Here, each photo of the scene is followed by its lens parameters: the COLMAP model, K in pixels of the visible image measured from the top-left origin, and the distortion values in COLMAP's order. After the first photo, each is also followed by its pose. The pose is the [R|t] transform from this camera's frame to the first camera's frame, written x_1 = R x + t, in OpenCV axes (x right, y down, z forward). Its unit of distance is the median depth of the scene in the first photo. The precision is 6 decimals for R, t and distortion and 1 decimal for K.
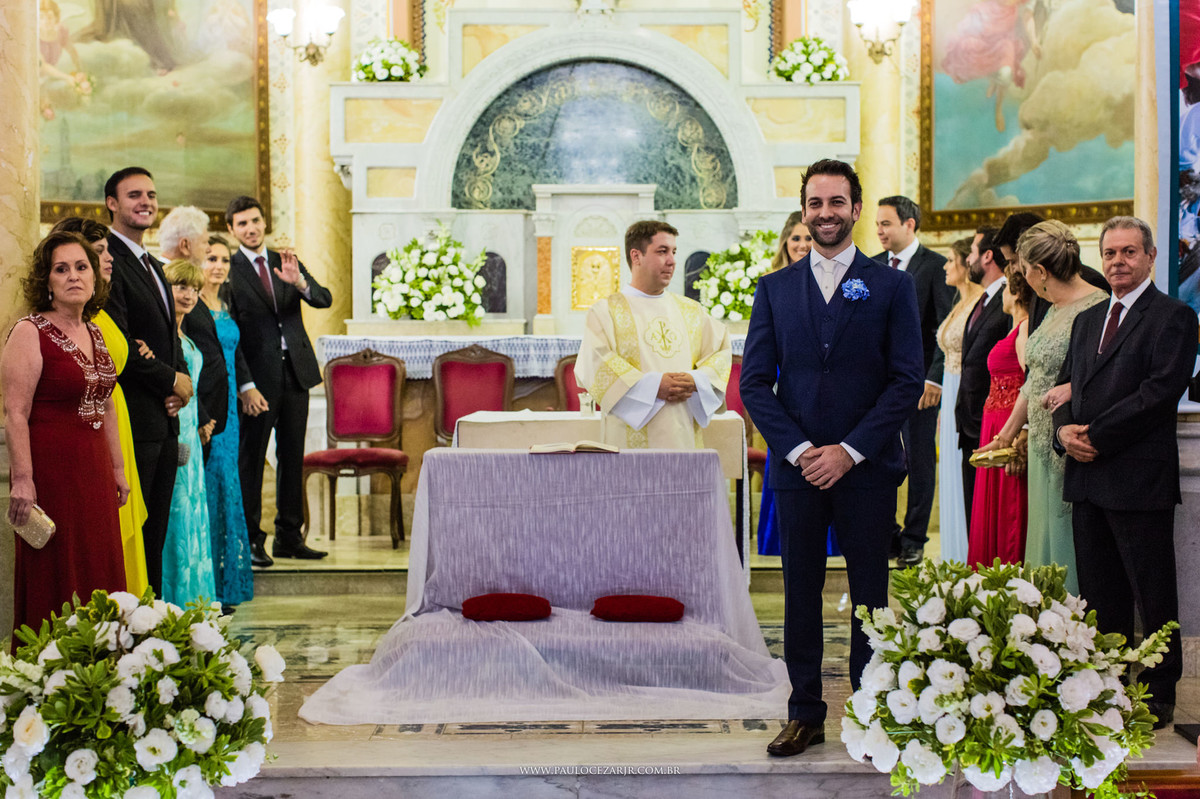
lens RADIAL K [[1743.3, 0, 613.2], [0, 1743.3, 395.5], [0, 0, 1]] dist [-0.050226, 0.000000]
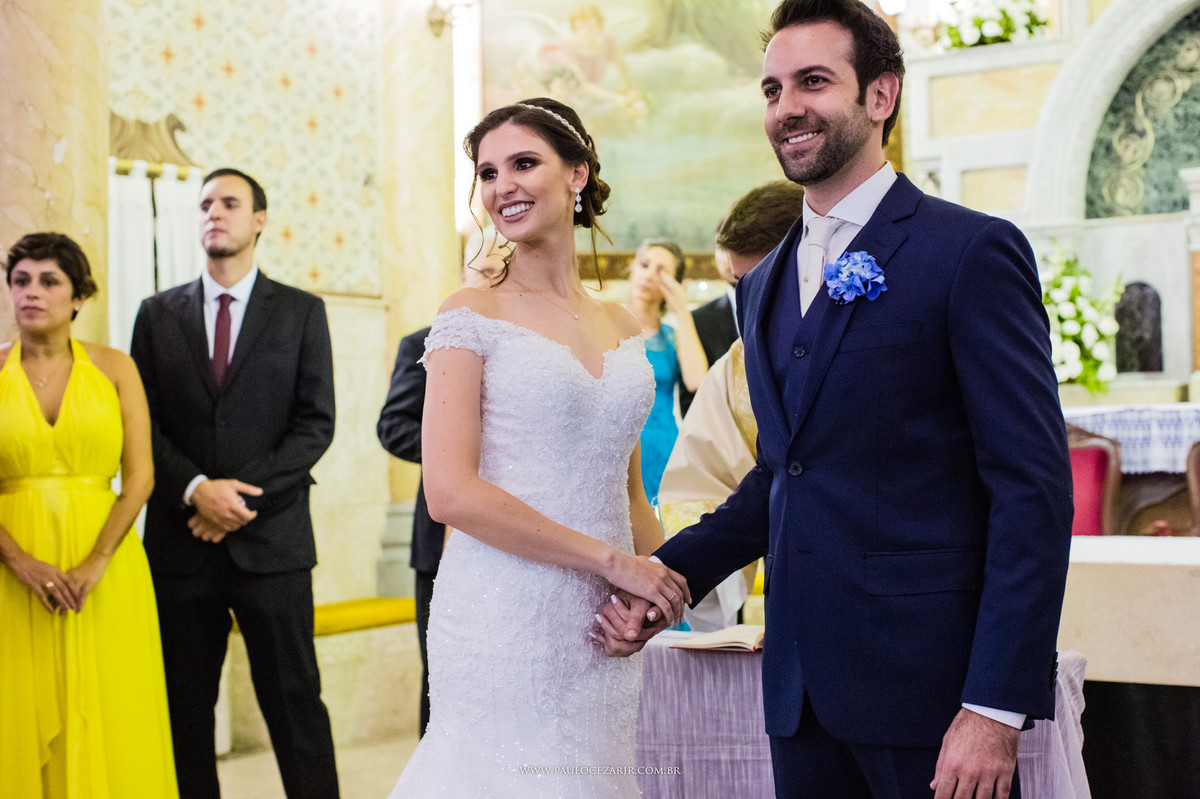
lens RADIAL K [[1743.3, 0, 594.0], [0, 1743.3, 387.7], [0, 0, 1]] dist [-0.050226, 0.000000]
pose [[0.844259, -0.030096, -0.535090, 0.104991], [-0.000575, 0.998371, -0.057060, -0.004685], [0.535935, 0.048481, 0.842866, 0.337565]]
